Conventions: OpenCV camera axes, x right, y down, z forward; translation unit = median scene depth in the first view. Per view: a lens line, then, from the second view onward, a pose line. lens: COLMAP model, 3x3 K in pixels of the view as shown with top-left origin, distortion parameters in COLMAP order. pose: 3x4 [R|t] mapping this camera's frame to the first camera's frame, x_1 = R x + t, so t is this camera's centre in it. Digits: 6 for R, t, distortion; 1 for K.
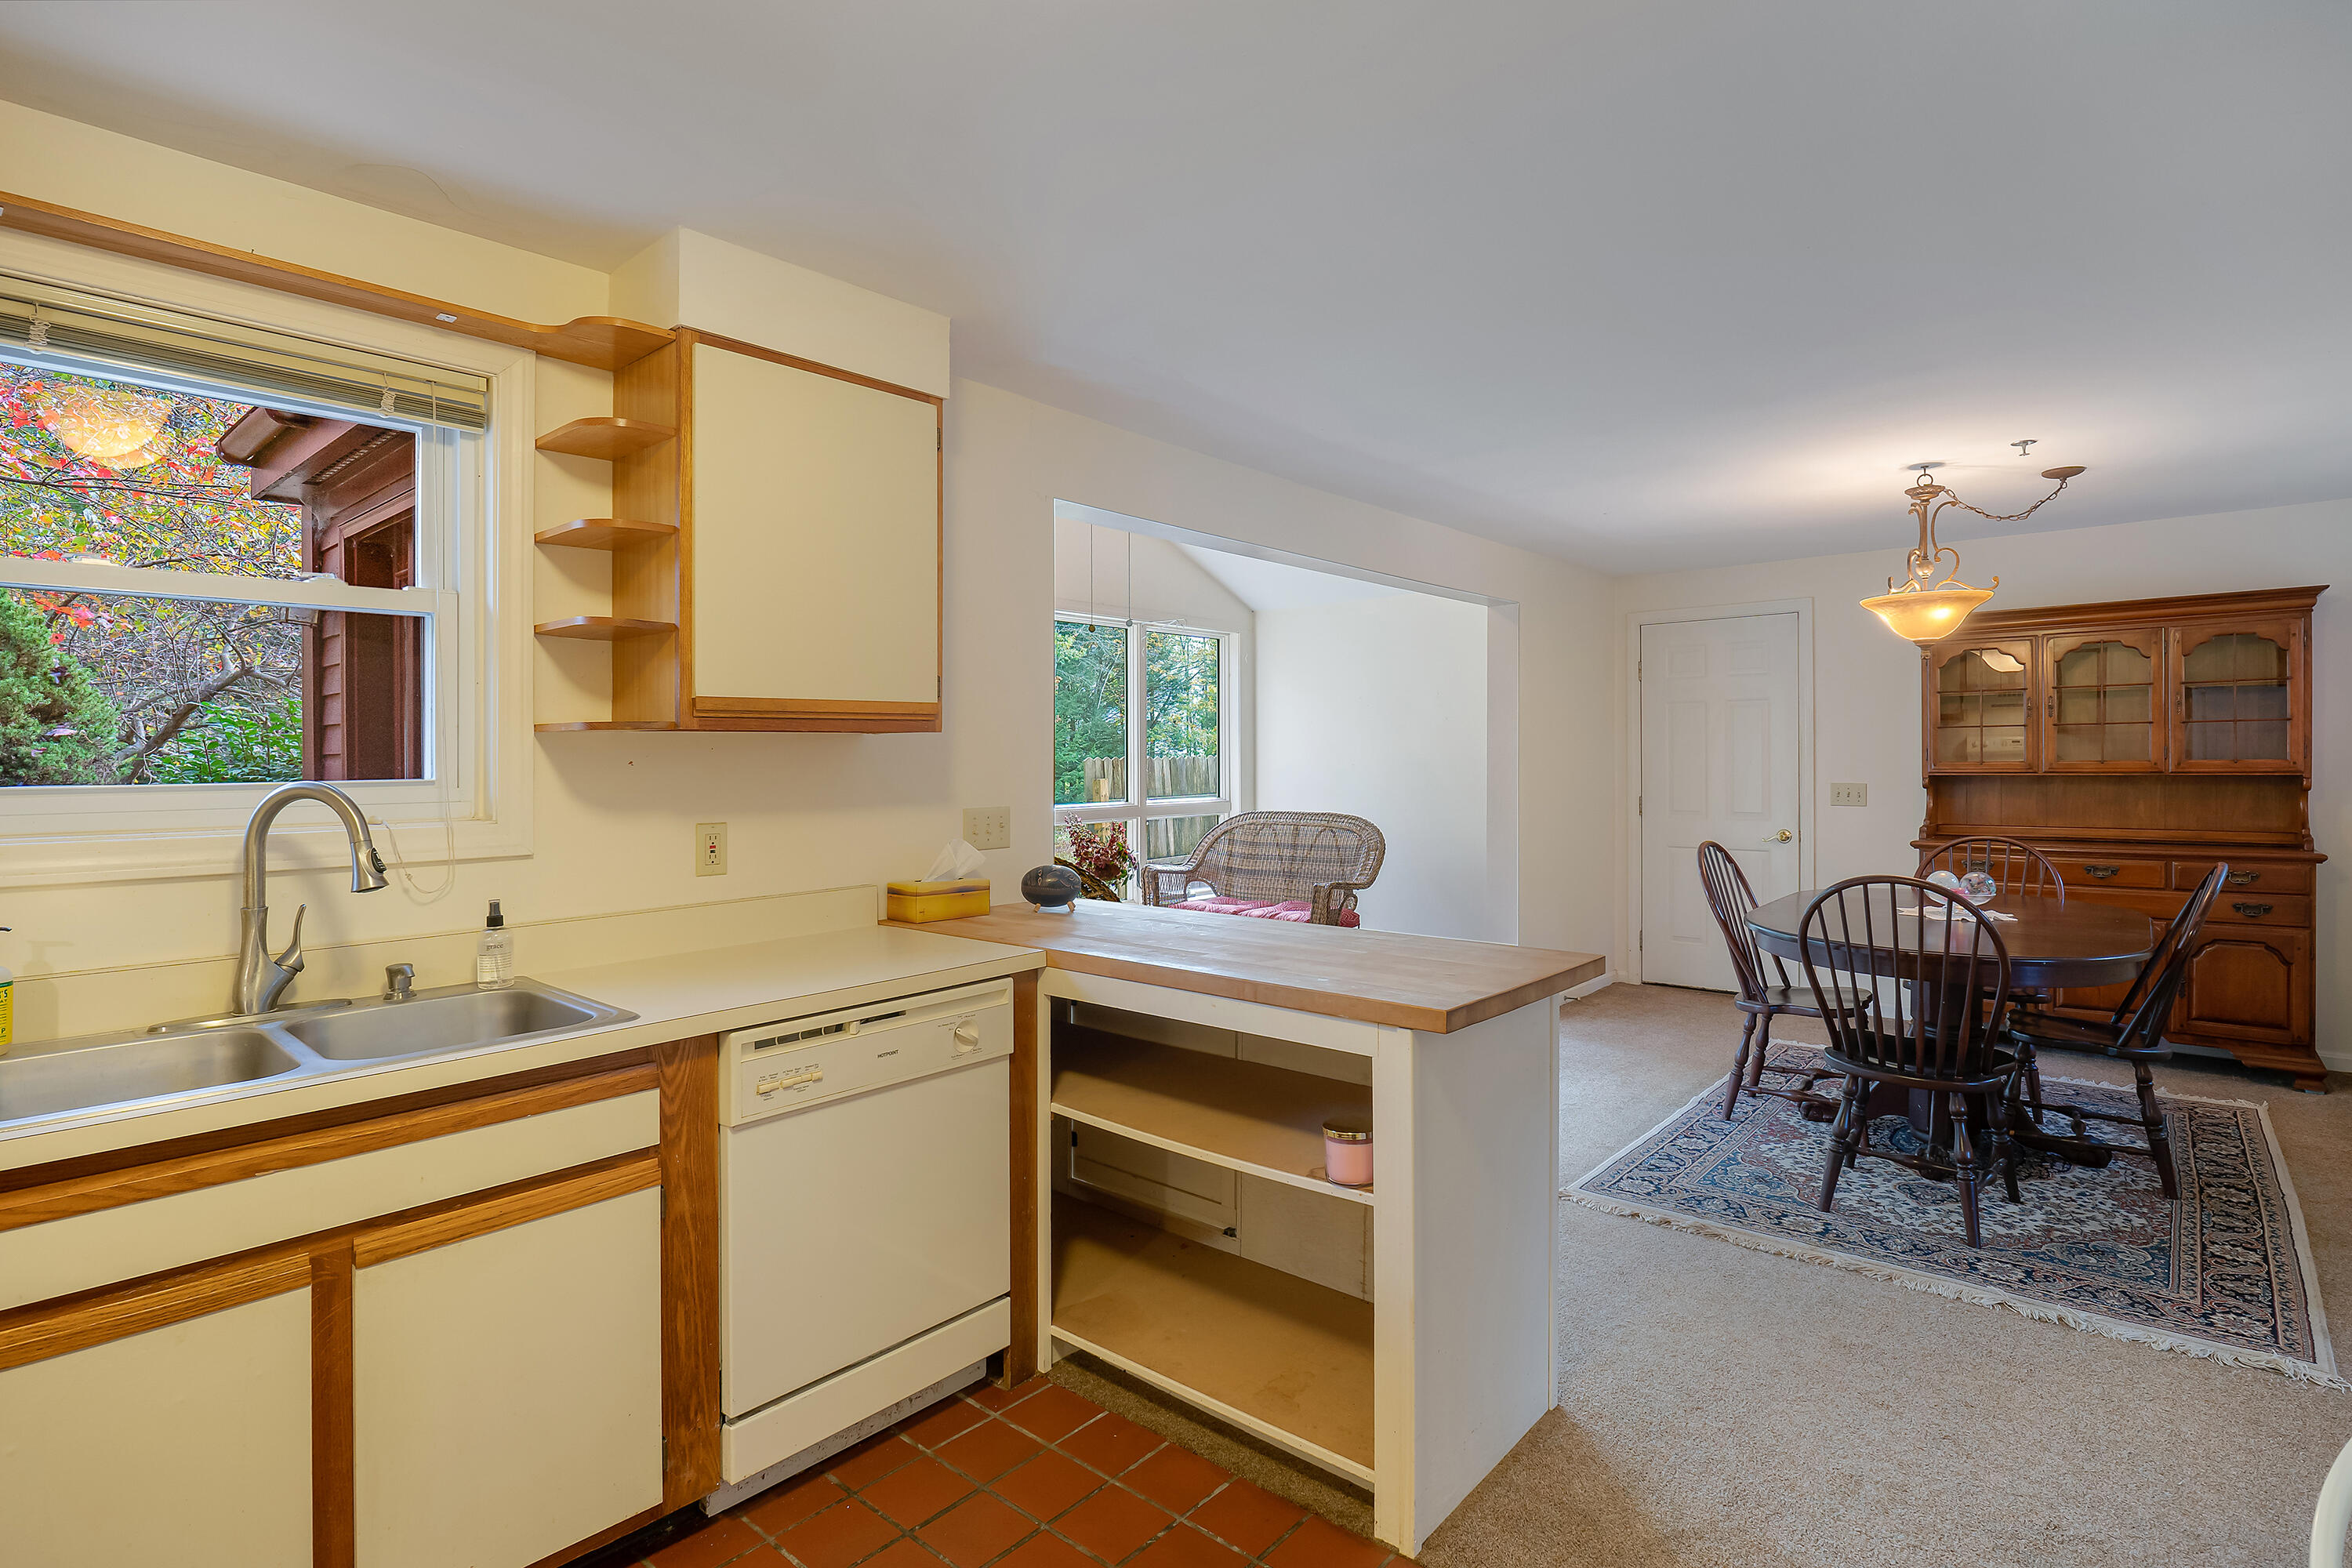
lens RADIAL K [[1142.2, 0, 1156.2], [0, 1142.2, 762.3], [0, 0, 1]] dist [-0.002132, -0.001699]
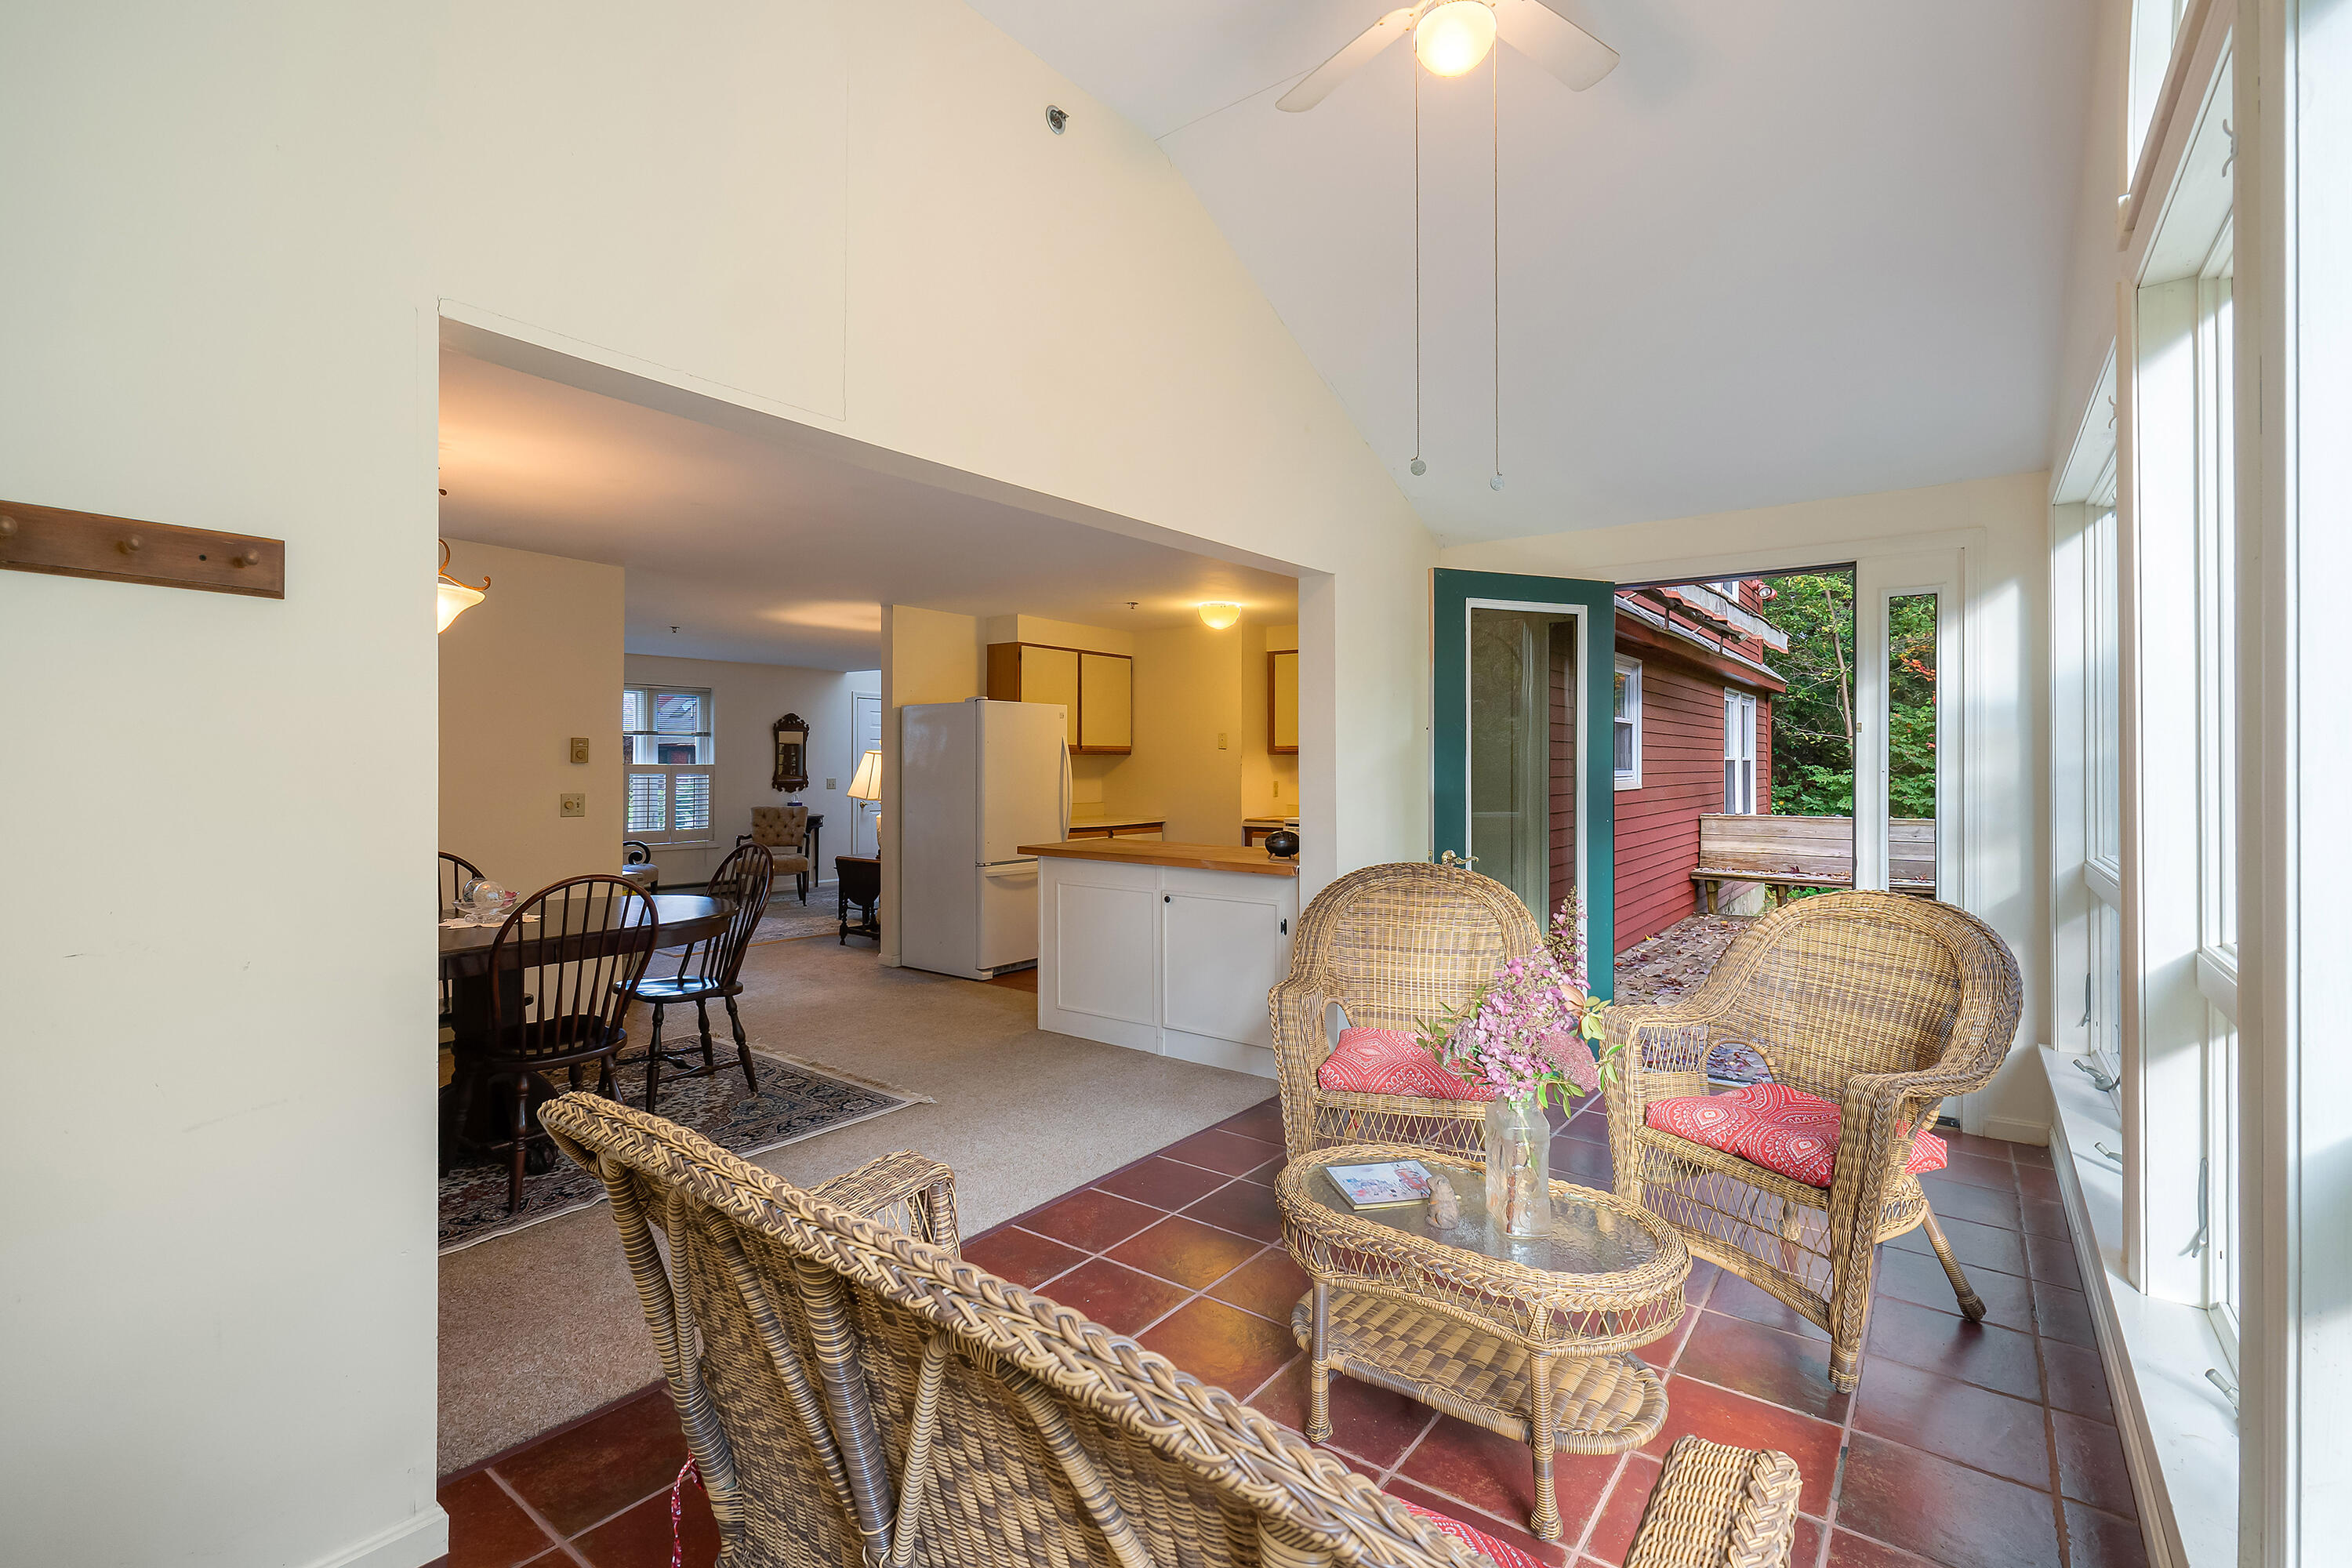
lens RADIAL K [[1073.4, 0, 1179.2], [0, 1073.4, 765.0], [0, 0, 1]] dist [-0.003300, -0.000251]
pose [[-0.996853, 0.003579, -0.079189, 0.329162], [0.002628, 0.999923, 0.012119, -0.030165], [0.079226, 0.011873, -0.996786, 4.450497]]
